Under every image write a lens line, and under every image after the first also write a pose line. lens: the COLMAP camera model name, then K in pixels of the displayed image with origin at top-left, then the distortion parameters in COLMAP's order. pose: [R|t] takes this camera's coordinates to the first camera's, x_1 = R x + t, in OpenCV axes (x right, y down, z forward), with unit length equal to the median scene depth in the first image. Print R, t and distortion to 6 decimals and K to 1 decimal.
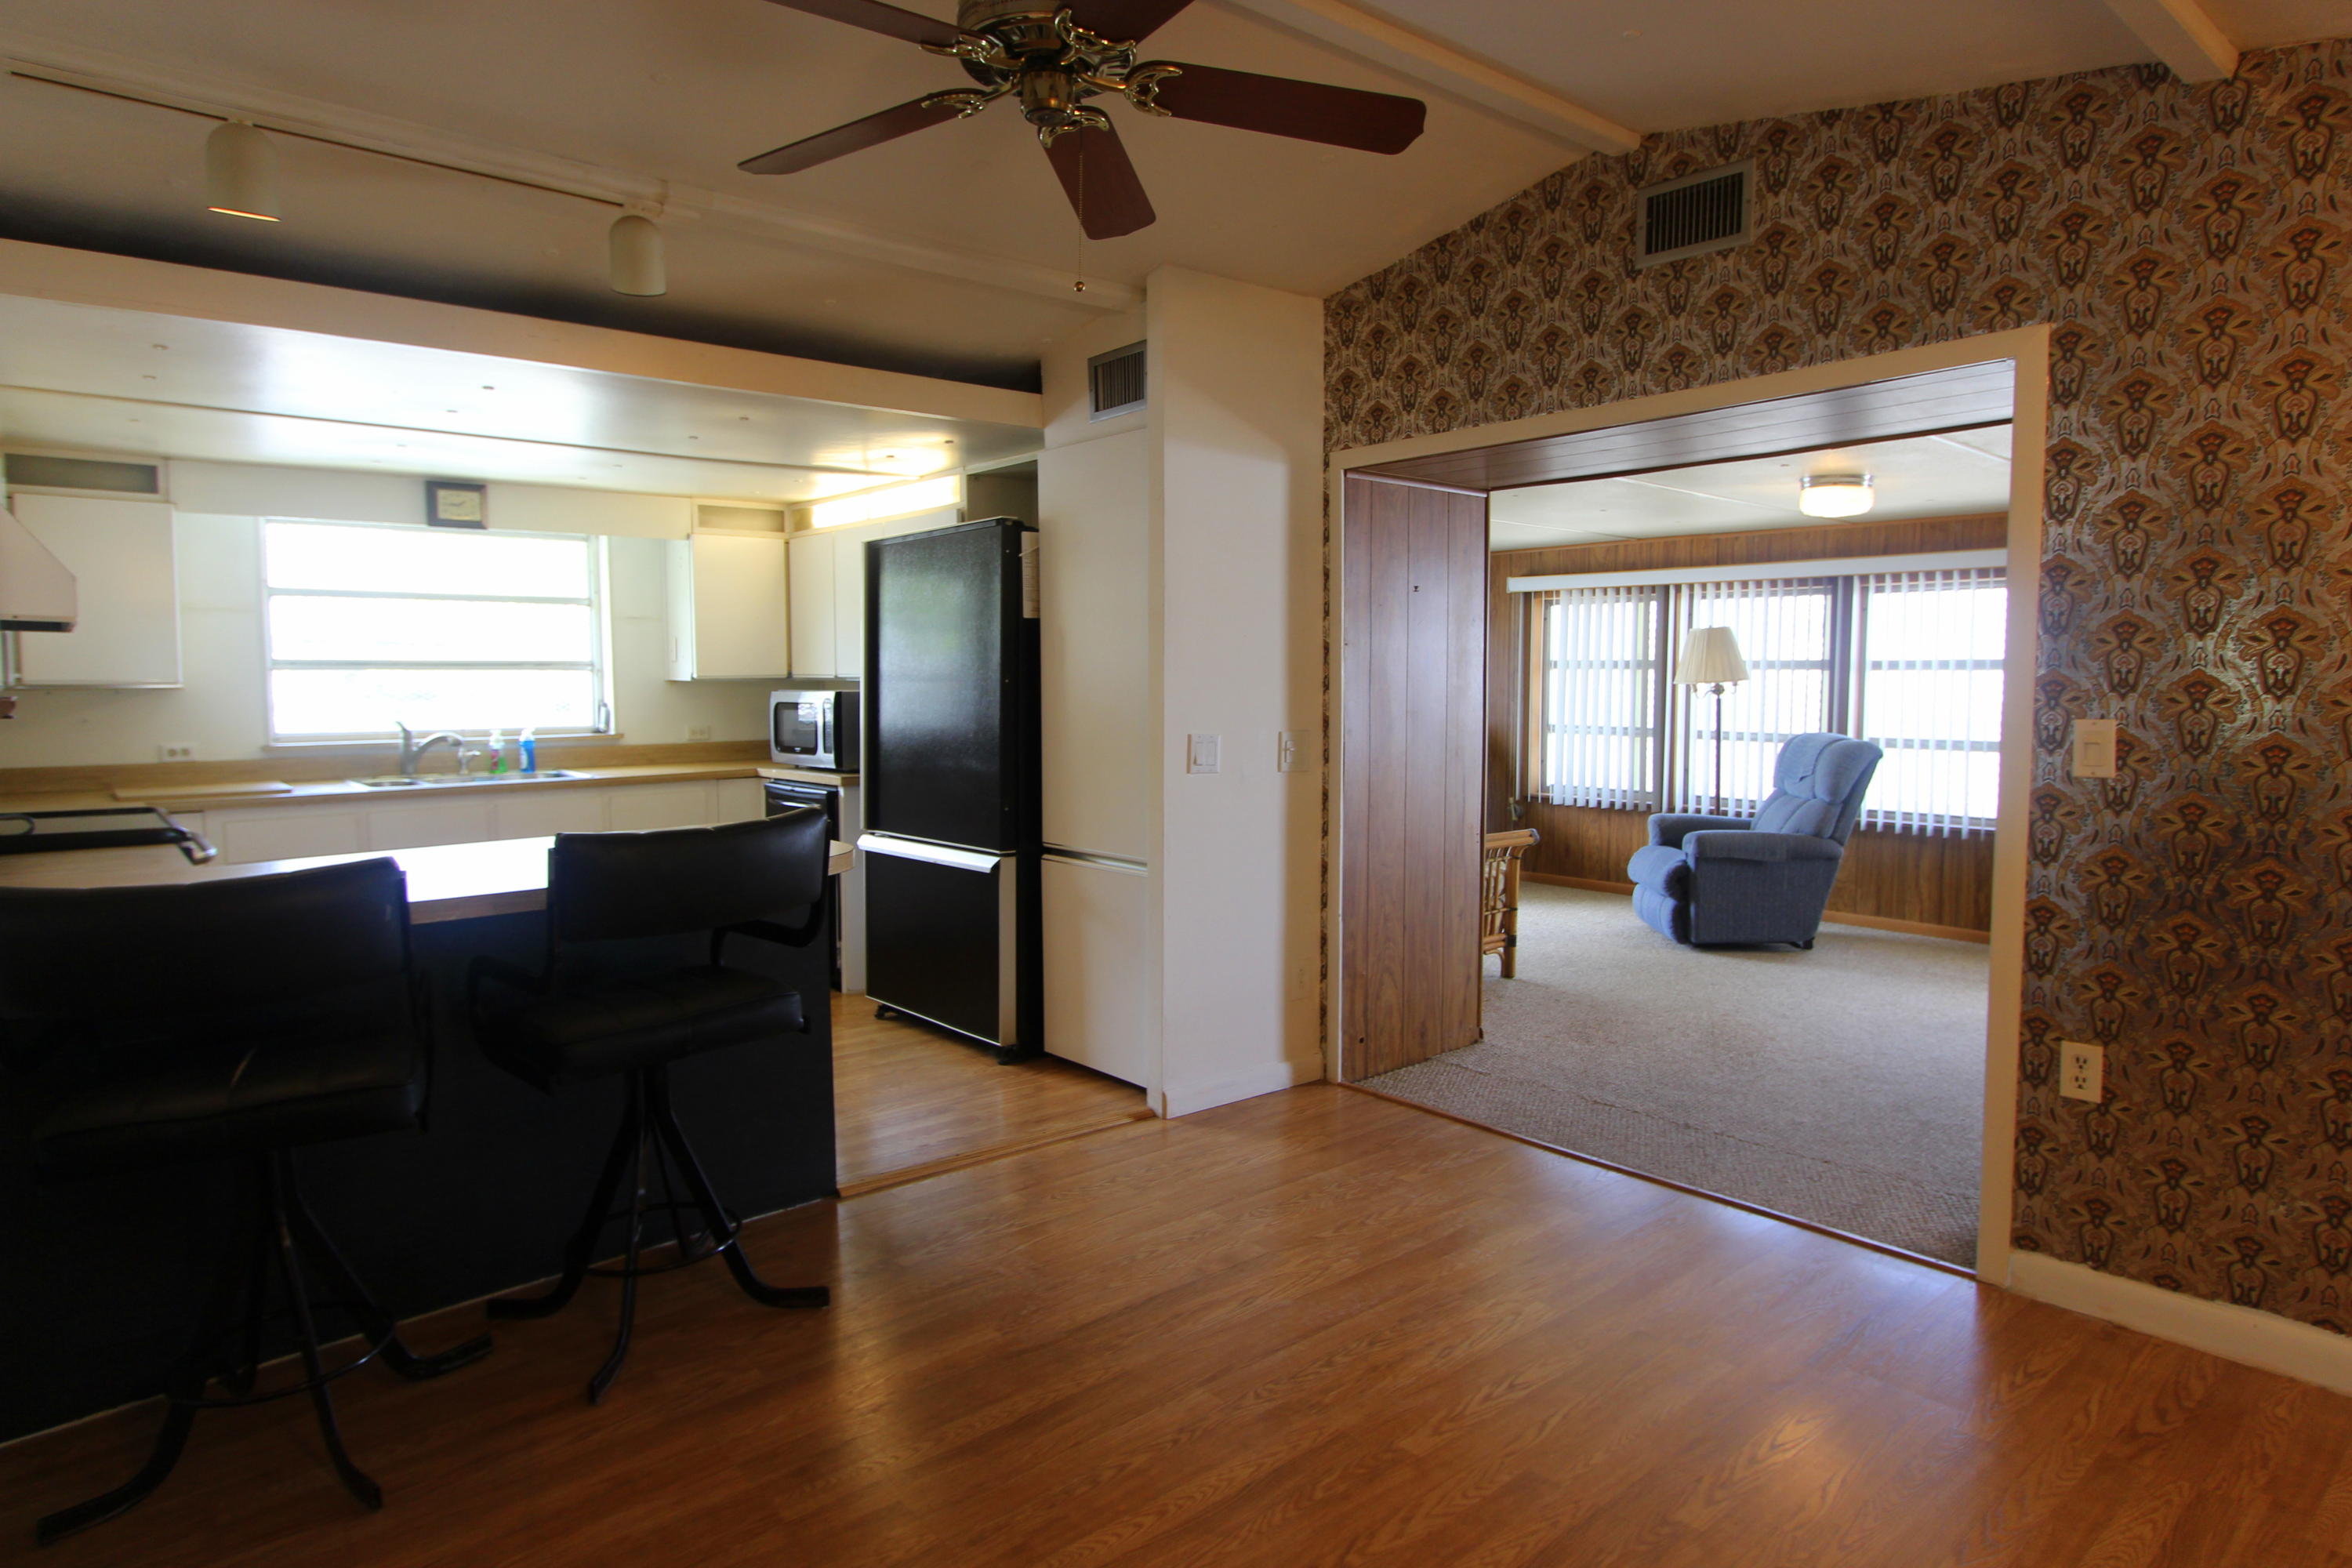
lens RADIAL K [[1362.1, 0, 1176.6], [0, 1362.1, 776.2], [0, 0, 1]] dist [-0.003328, 0.001164]
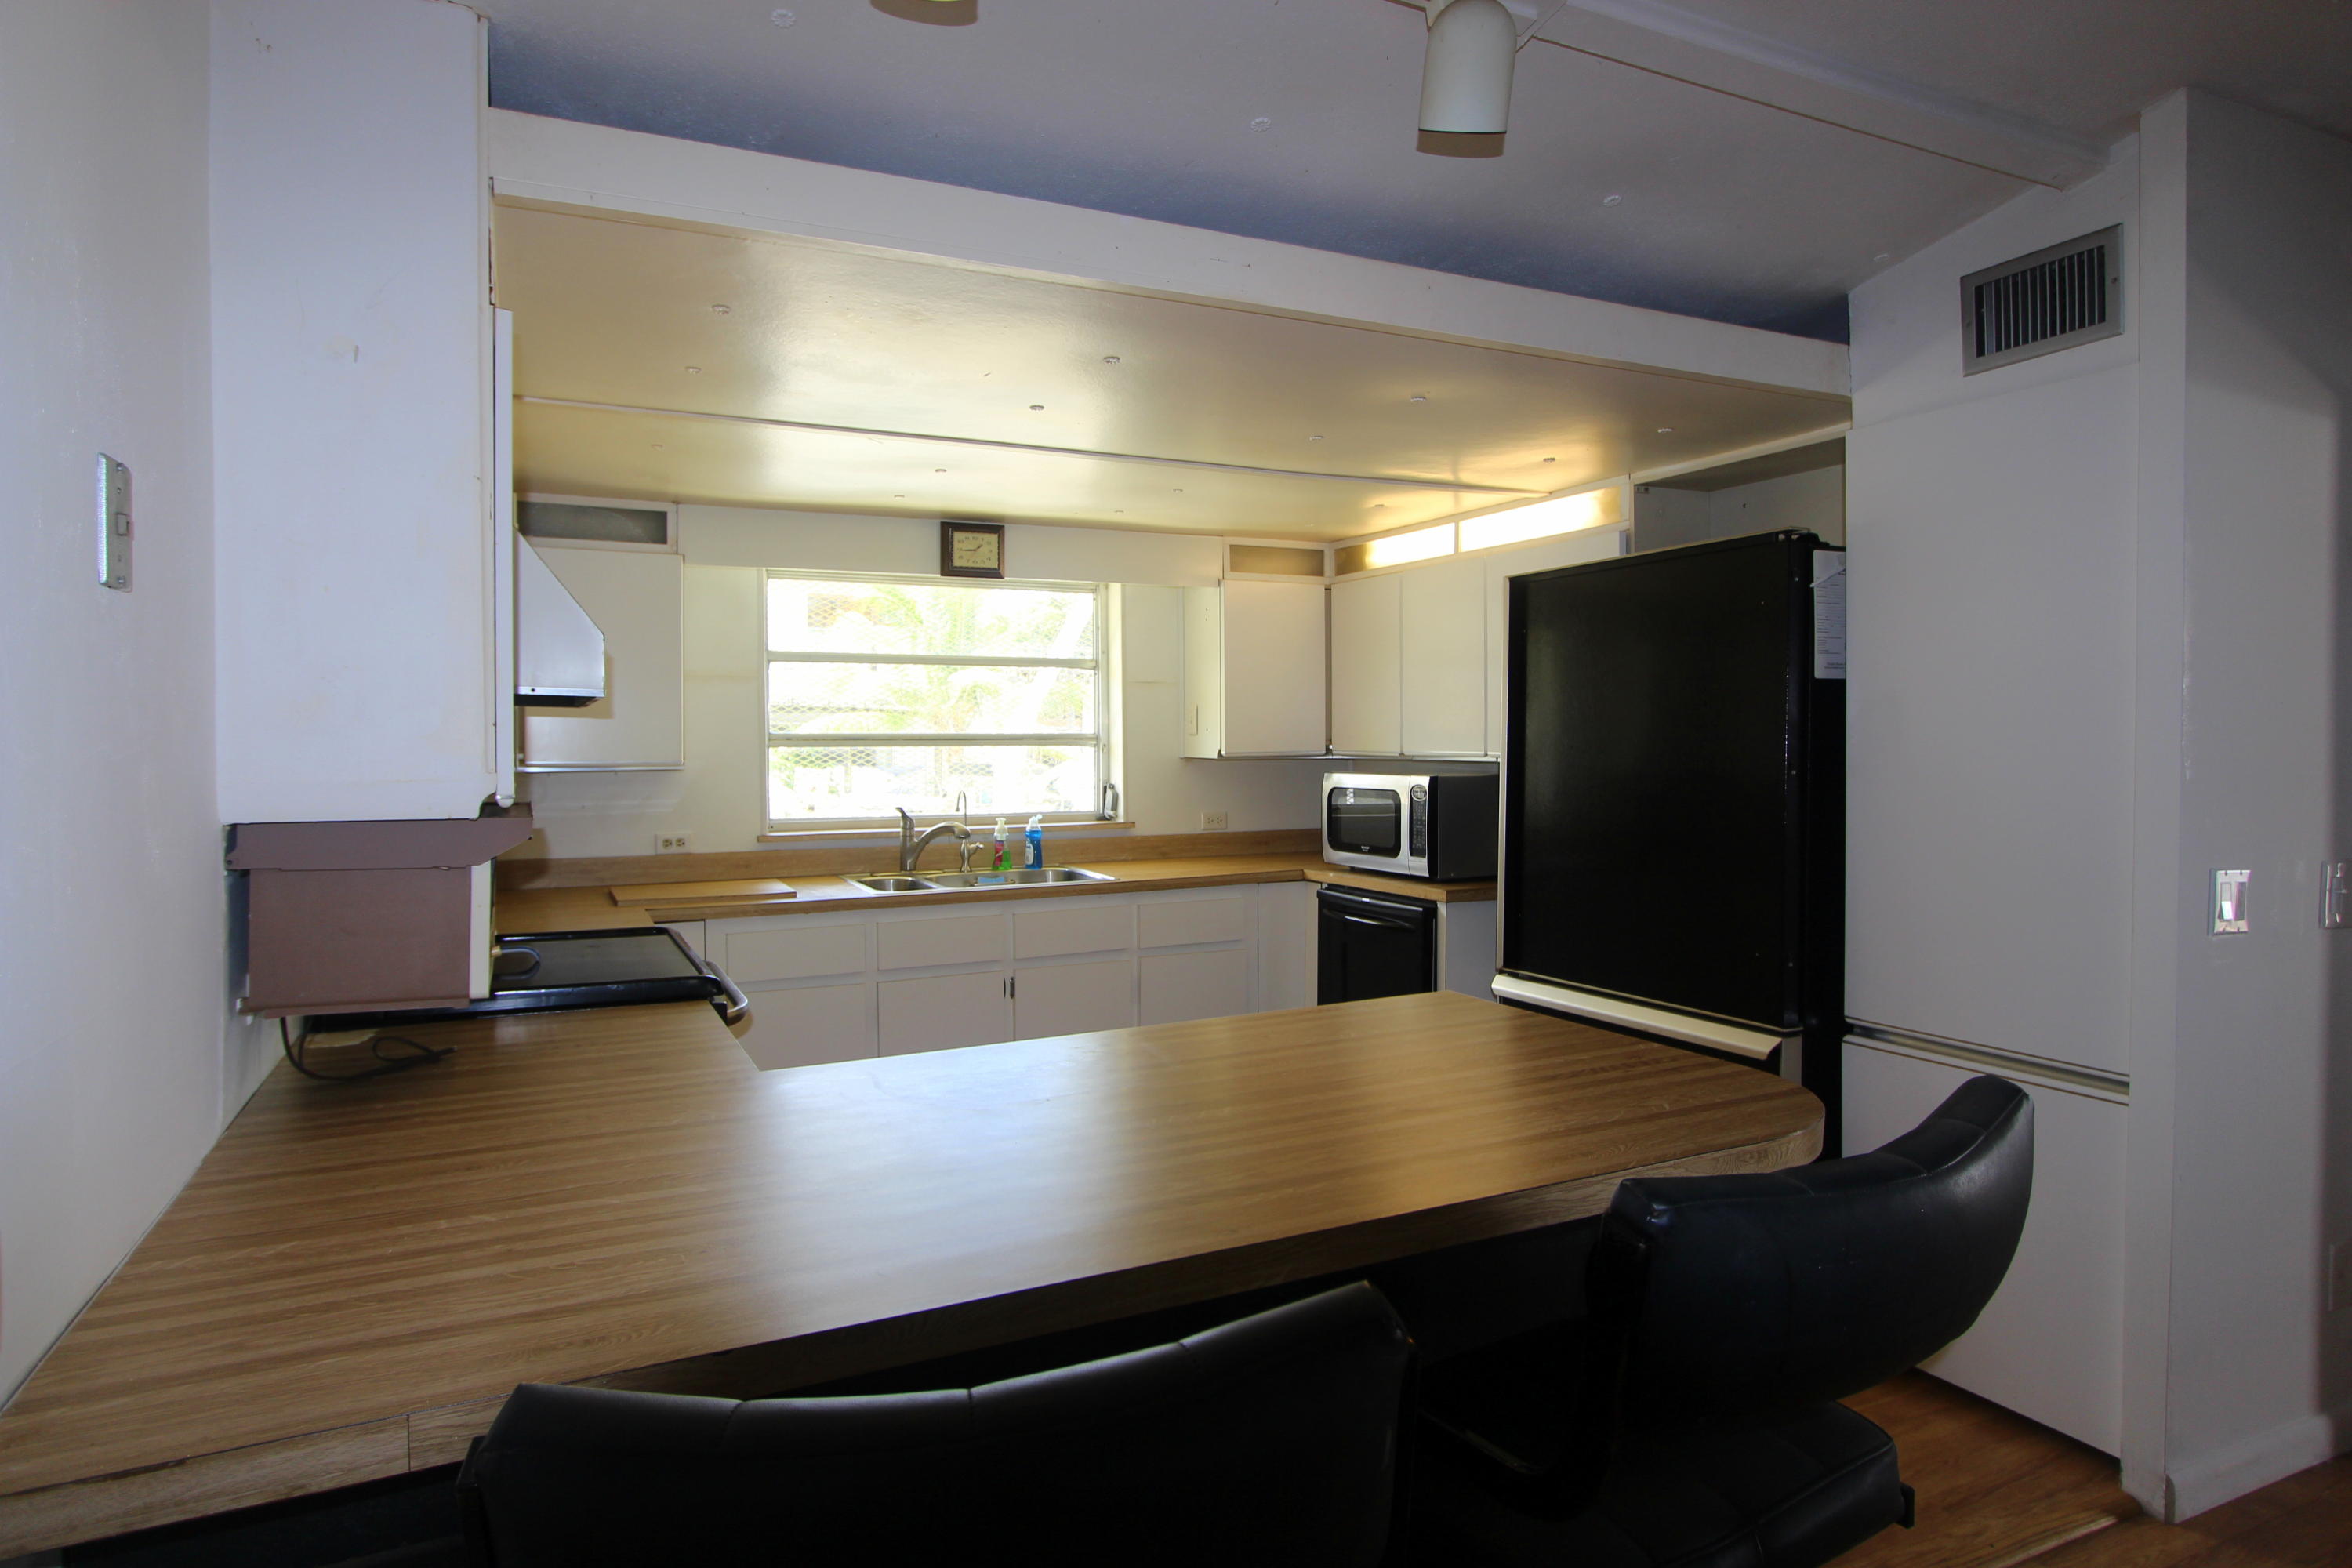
lens RADIAL K [[1362.1, 0, 1175.5], [0, 1362.1, 775.2], [0, 0, 1]] dist [-0.003328, 0.001164]
pose [[0.970421, 0.007923, -0.241290, -0.204460], [-0.018758, 0.998914, -0.042642, -0.027442], [0.240690, 0.045906, 0.969516, 0.224602]]
